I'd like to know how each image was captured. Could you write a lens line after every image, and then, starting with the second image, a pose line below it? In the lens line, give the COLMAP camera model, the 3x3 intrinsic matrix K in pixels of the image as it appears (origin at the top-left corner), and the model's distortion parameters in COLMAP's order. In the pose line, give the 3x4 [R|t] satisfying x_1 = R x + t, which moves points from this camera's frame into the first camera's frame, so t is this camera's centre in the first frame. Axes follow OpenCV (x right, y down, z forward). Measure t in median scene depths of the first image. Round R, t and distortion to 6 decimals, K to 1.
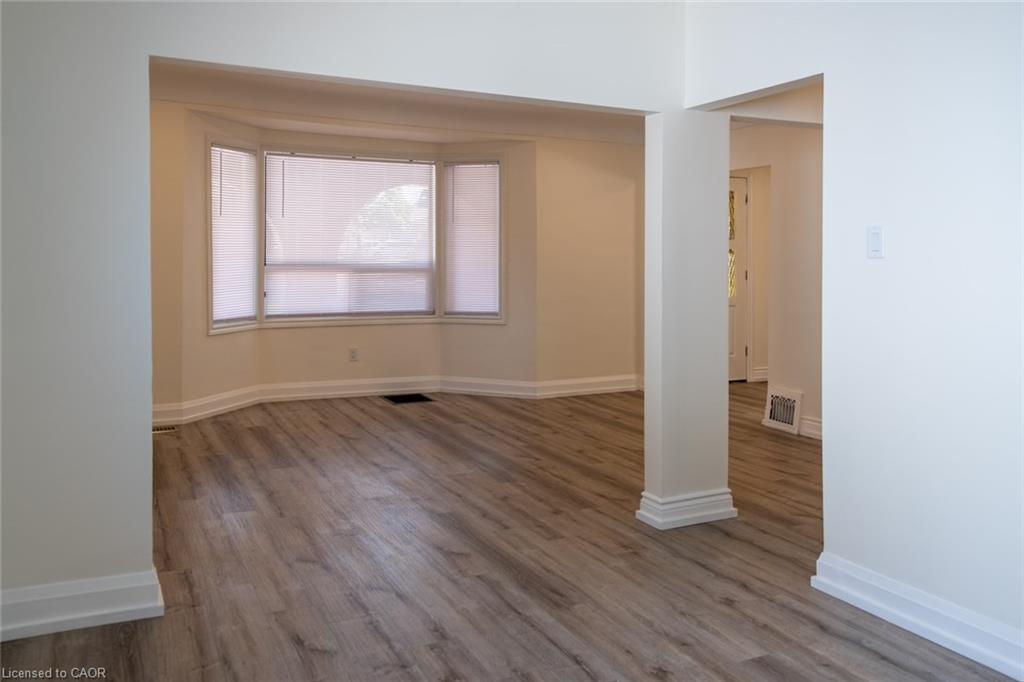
lens RADIAL K [[801.8, 0, 524.9], [0, 801.8, 268.1], [0, 0, 1]] dist [0.005718, 0.000762]
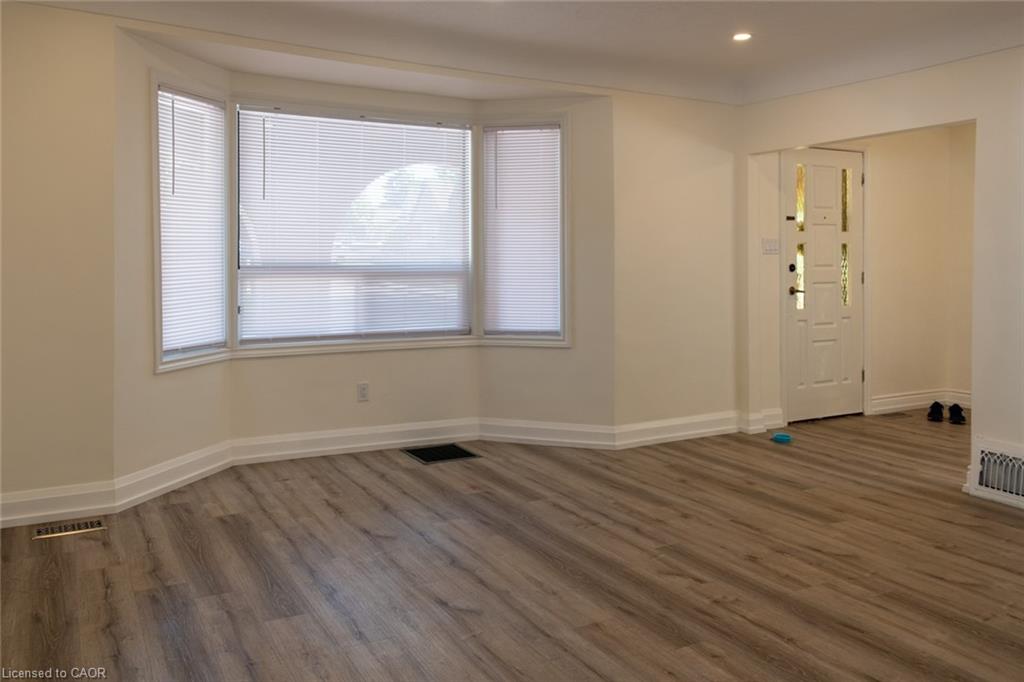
lens RADIAL K [[805.1, 0, 515.3], [0, 805.1, 273.6], [0, 0, 1]] dist [0.006058, 0.015741]
pose [[0.999335, -0.006635, 0.035852, -0.112385], [0.006559, 0.999976, 0.002238, 0.001233], [-0.035866, -0.002001, 0.999355, 0.301403]]
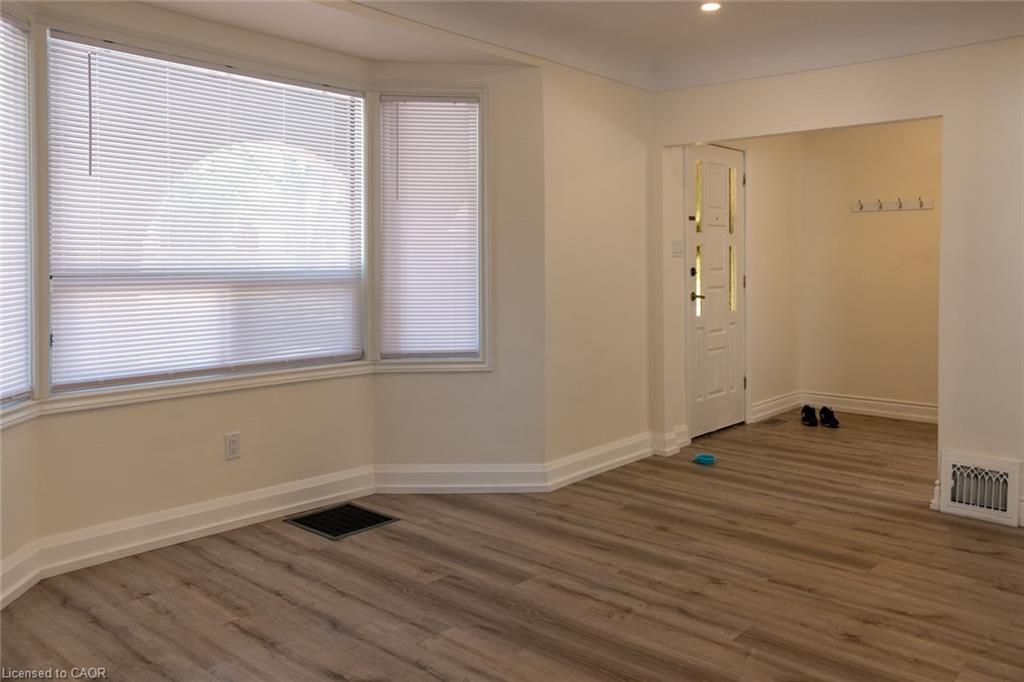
lens RADIAL K [[805.1, 0, 515.3], [0, 805.1, 273.6], [0, 0, 1]] dist [0.006058, 0.015741]
pose [[0.931784, -0.011794, 0.362821, -0.251912], [0.011449, 0.999930, 0.003101, -0.004291], [-0.362833, 0.001264, 0.931854, 0.486638]]
